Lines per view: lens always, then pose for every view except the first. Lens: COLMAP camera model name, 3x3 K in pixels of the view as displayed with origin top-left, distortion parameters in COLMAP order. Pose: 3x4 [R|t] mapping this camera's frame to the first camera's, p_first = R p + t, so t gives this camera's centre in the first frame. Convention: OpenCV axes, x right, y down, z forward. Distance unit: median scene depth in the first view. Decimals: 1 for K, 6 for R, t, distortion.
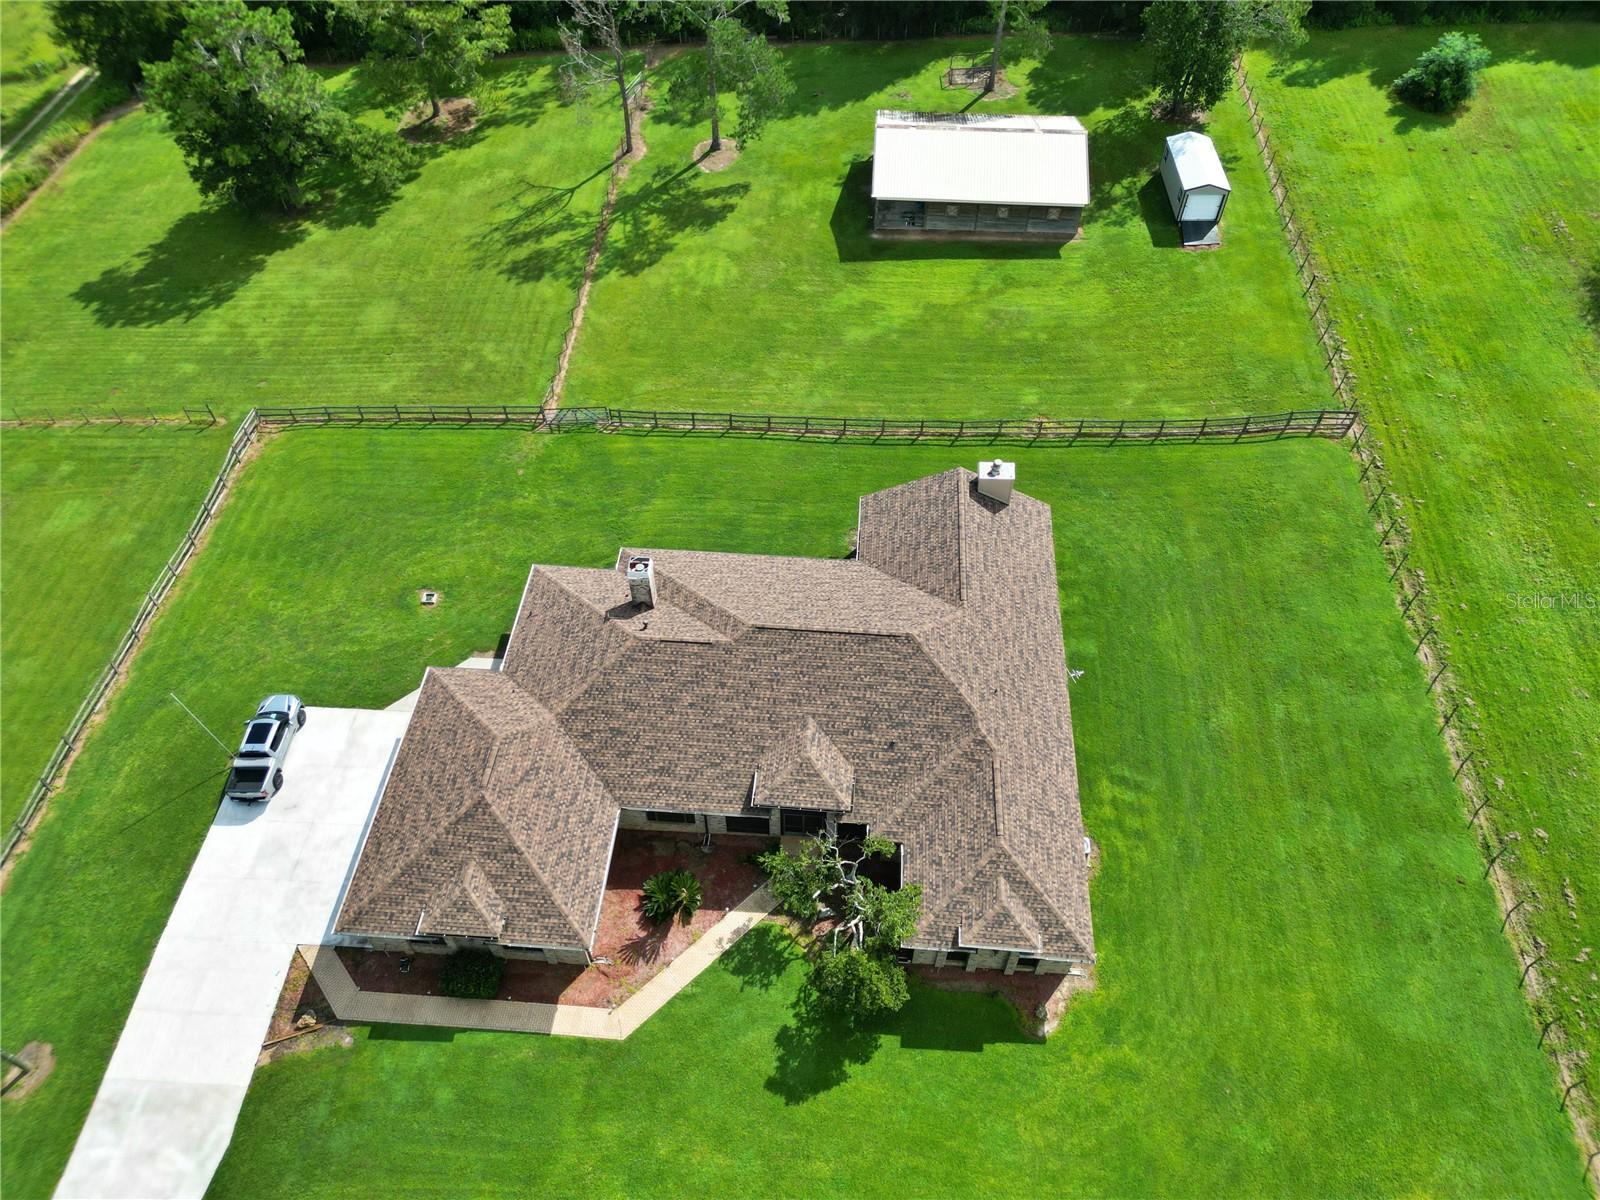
lens RADIAL K [[1123.3, 0, 794.6], [0, 1123.3, 599.8], [0, 0, 1]] dist [0.018192, -0.004094]
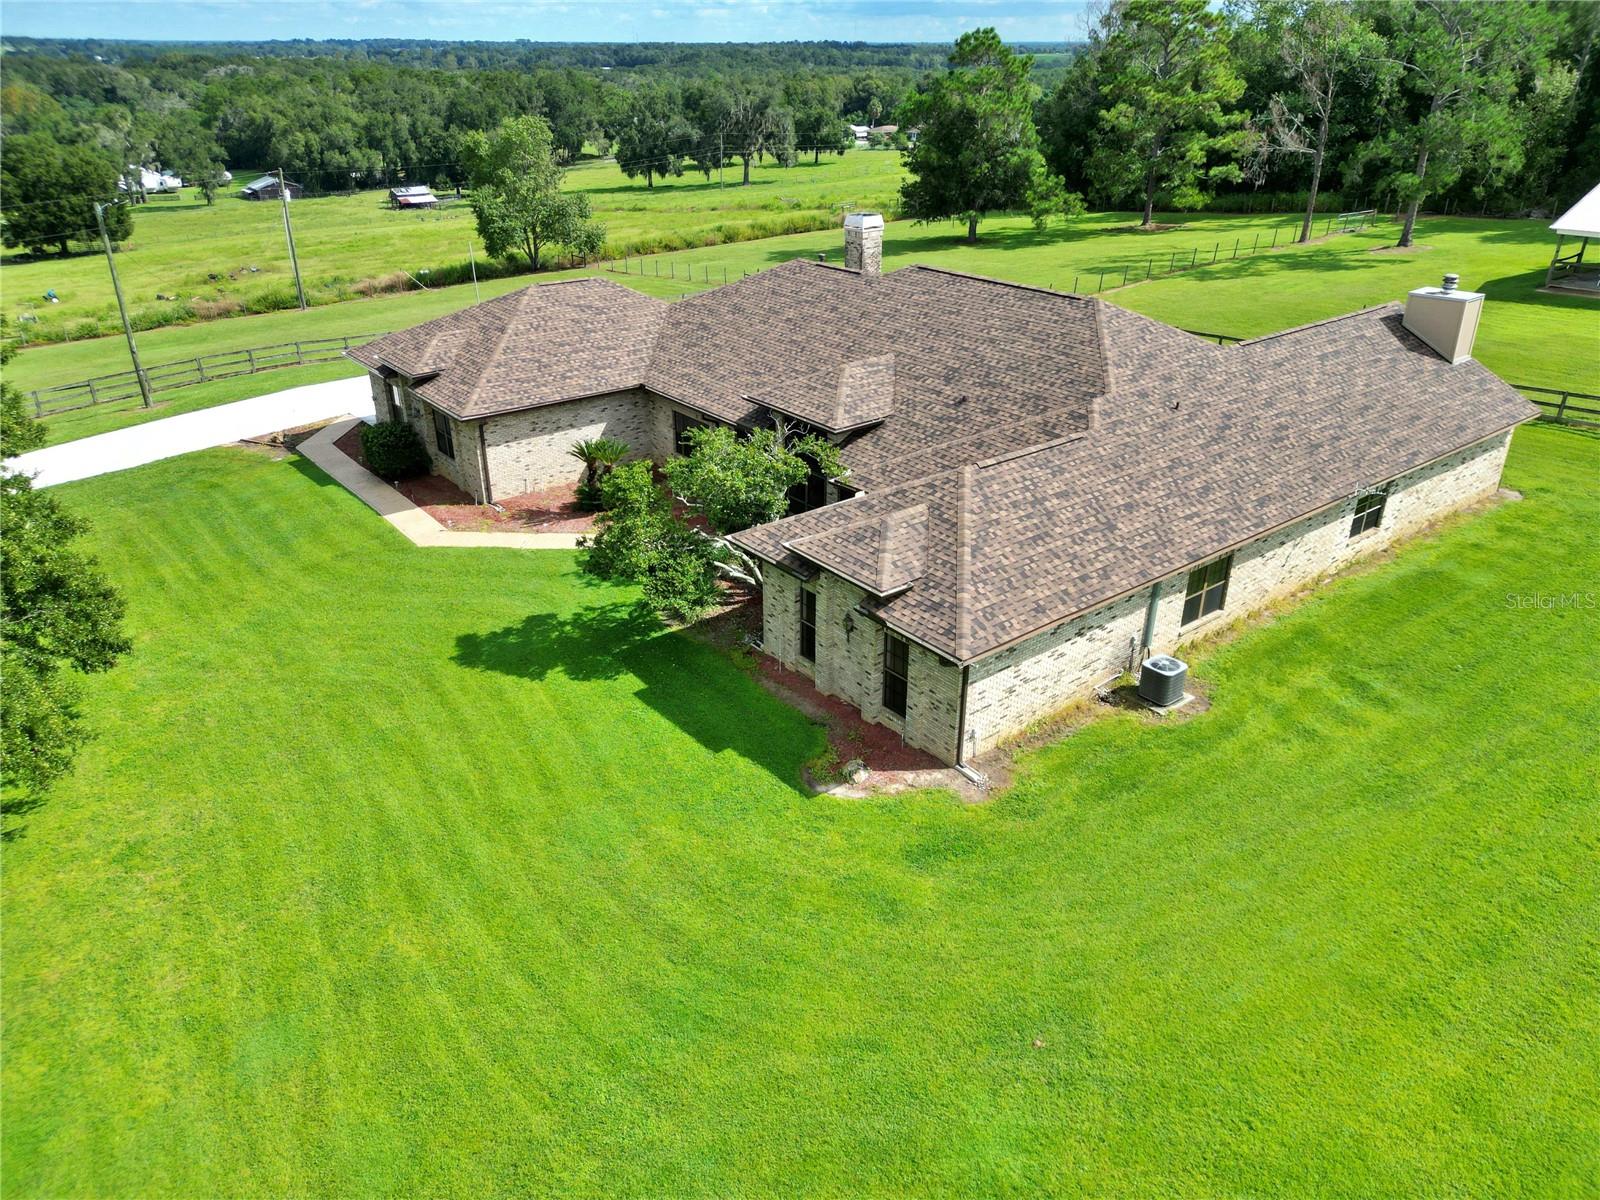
lens RADIAL K [[1116.3, 0, 790.0], [0, 1116.3, 589.4], [0, 0, 1]] dist [0.074055, -0.079171]
pose [[0.679804, 0.320546, -0.659634, 0.293848], [-0.562706, 0.804804, -0.188821, 0.241599], [0.470349, 0.499541, 0.727482, 0.345890]]
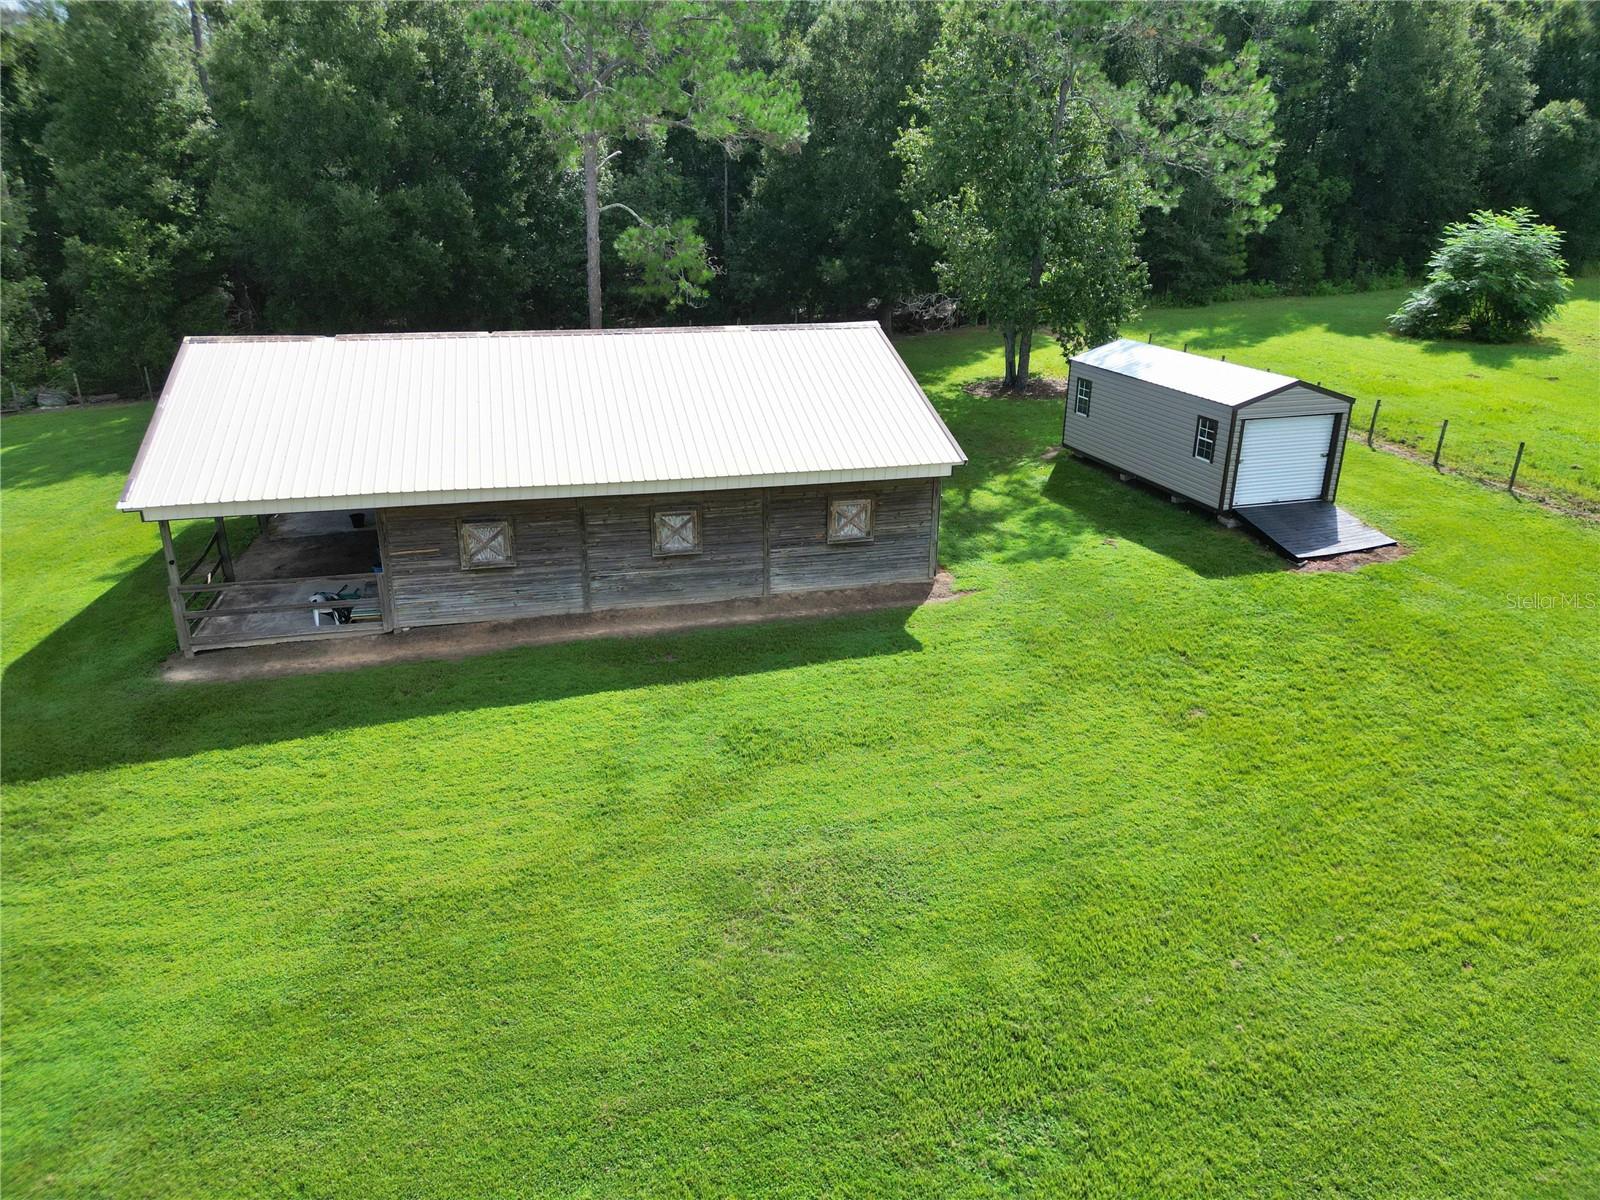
lens RADIAL K [[1114.3, 0, 793.6], [0, 1114.3, 601.1], [0, 0, 1]] dist [0.066866, -0.069395]
pose [[0.953984, -0.099706, 0.282794, 0.132285], [0.229101, 0.850824, -0.472876, -0.192359], [-0.193459, 0.515904, 0.834515, 0.769176]]
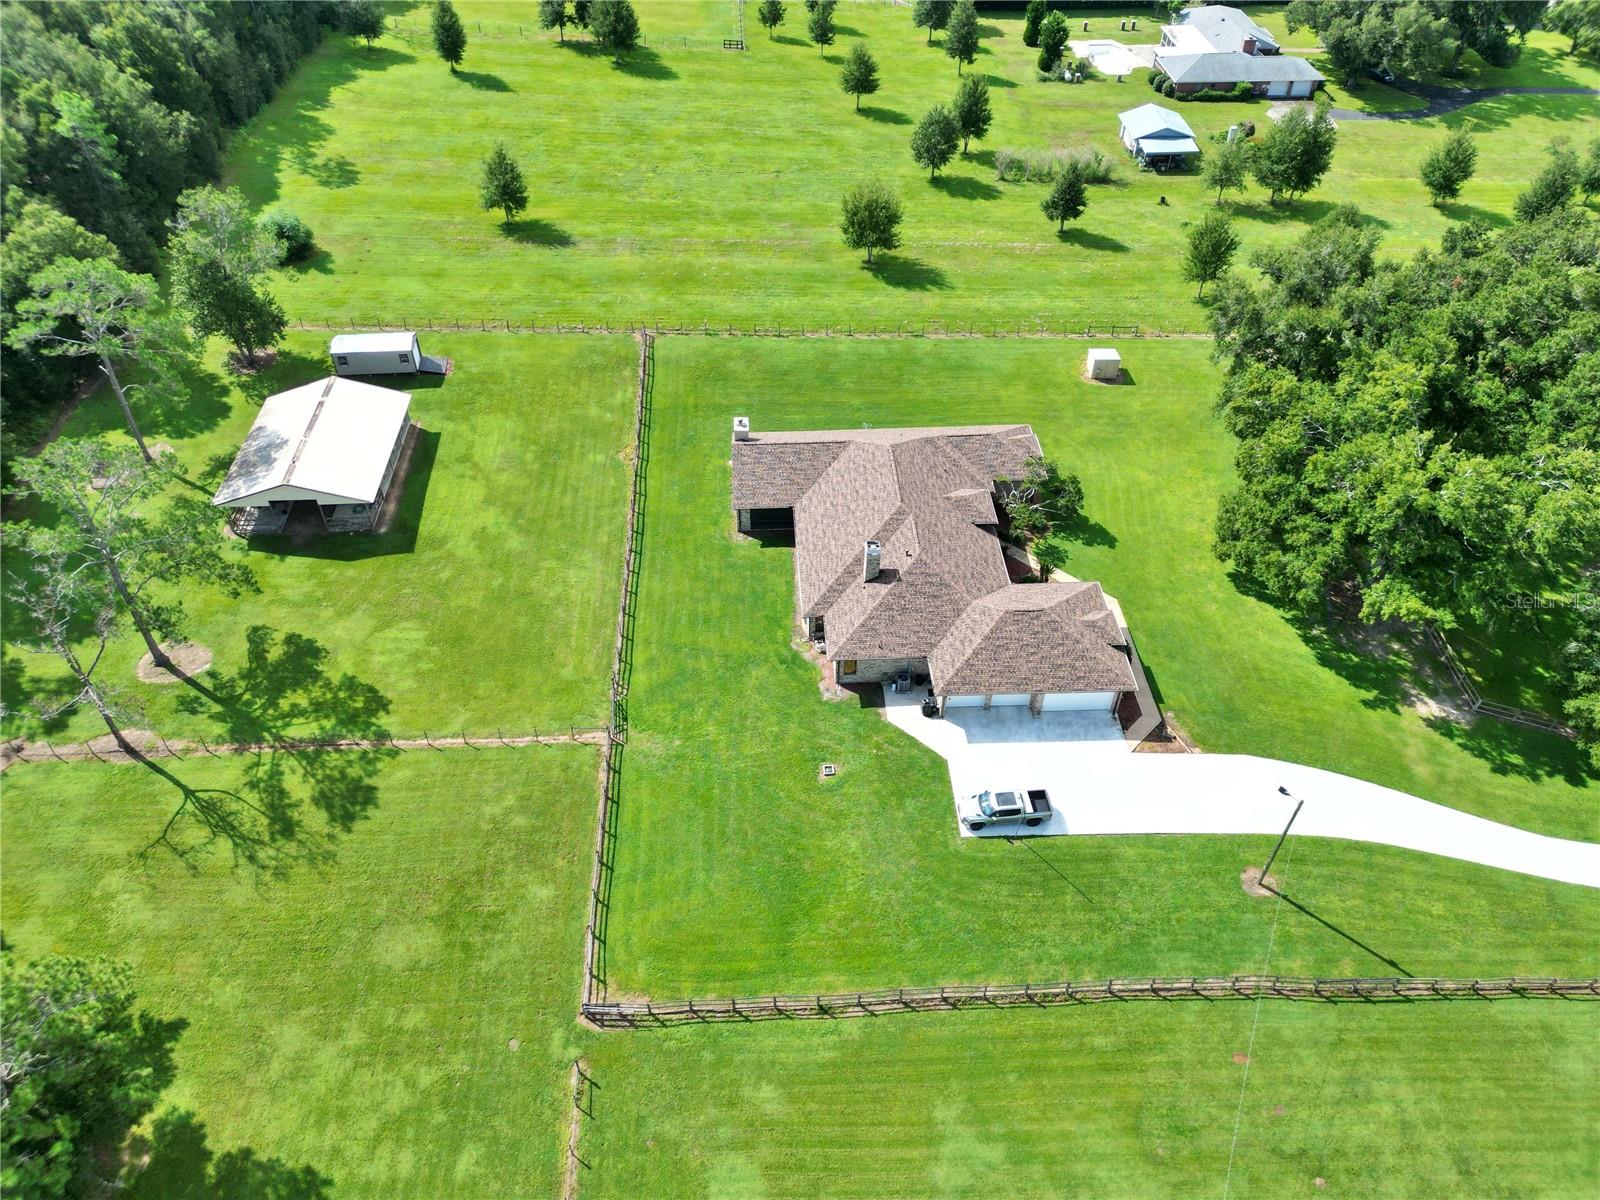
lens RADIAL K [[1123.3, 0, 794.6], [0, 1123.3, 599.8], [0, 0, 1]] dist [0.018192, -0.004094]
pose [[-0.123870, -0.678351, 0.724222, -0.830996], [0.761411, 0.403045, 0.507748, -0.554712], [-0.636325, 0.614325, 0.466579, 0.275702]]
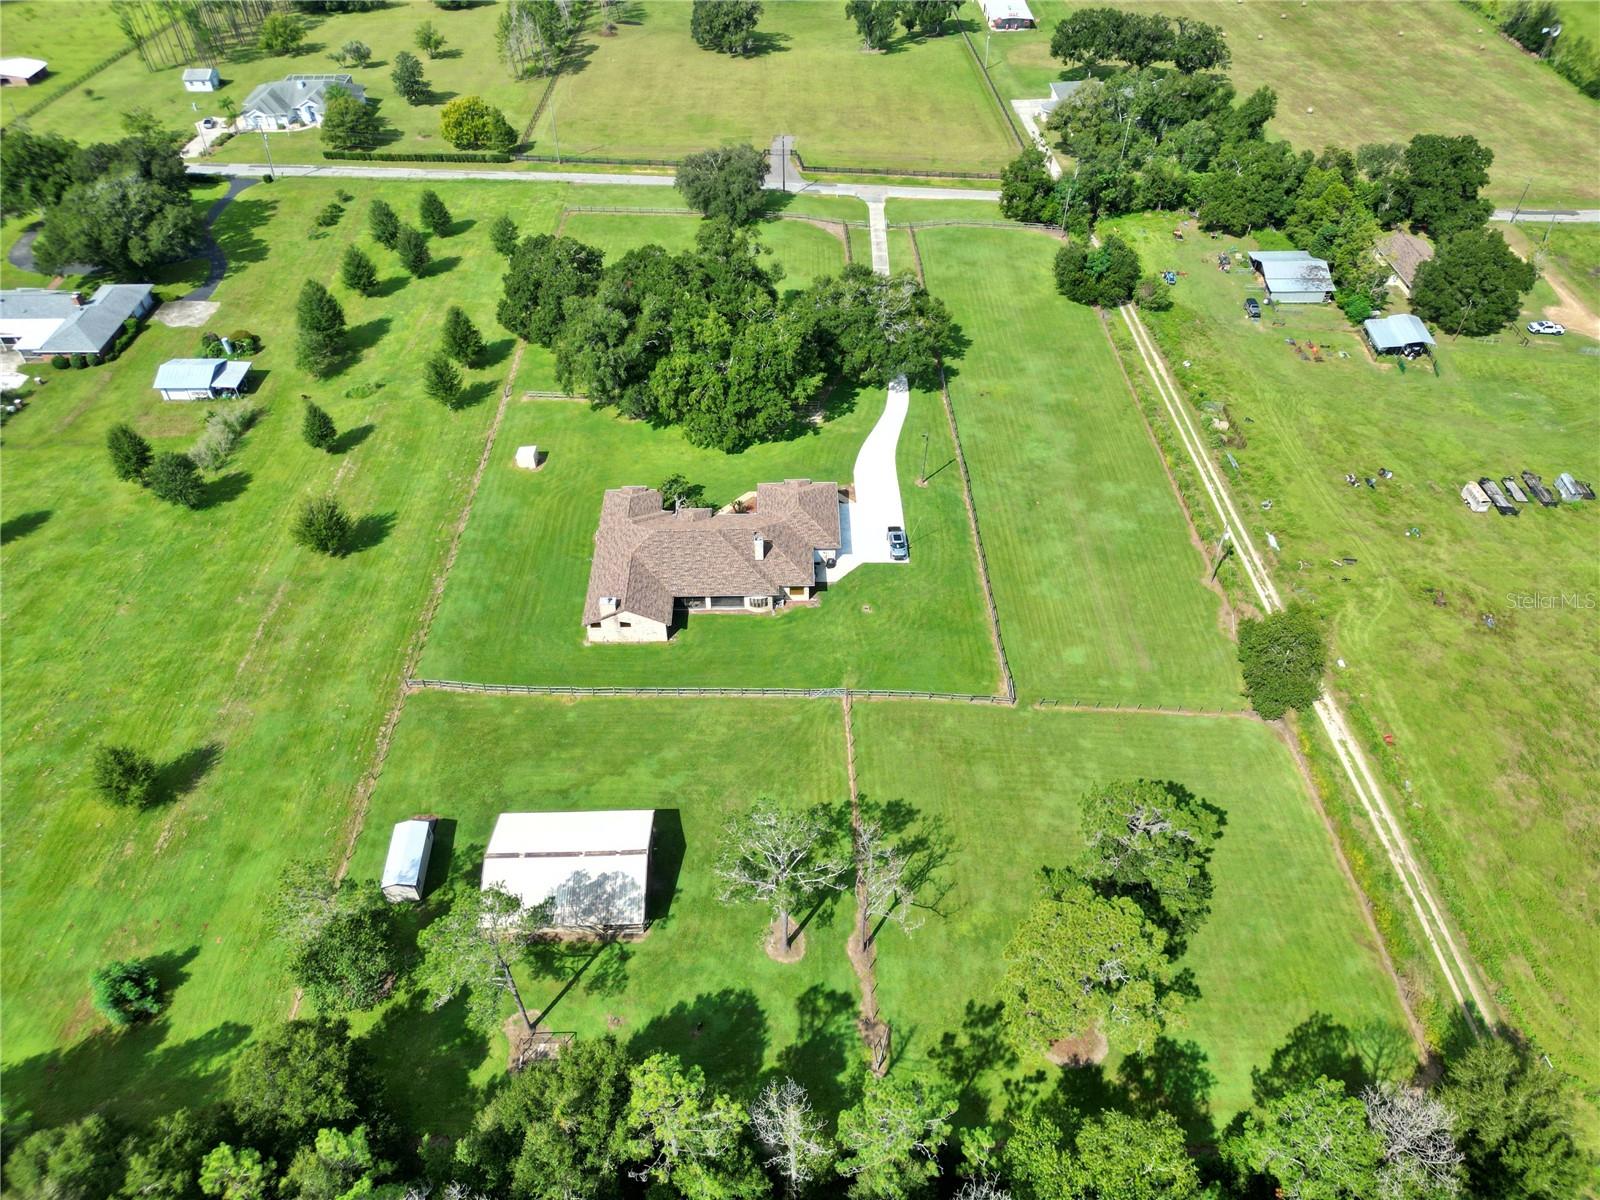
lens RADIAL K [[1116.3, 0, 790.0], [0, 1116.3, 589.4], [0, 0, 1]] dist [0.074055, -0.079171]
pose [[-0.996158, 0.070092, -0.052502, -0.044972], [-0.056389, -0.054688, 0.996910, -1.719898], [0.067004, 0.996040, 0.058430, 0.643067]]
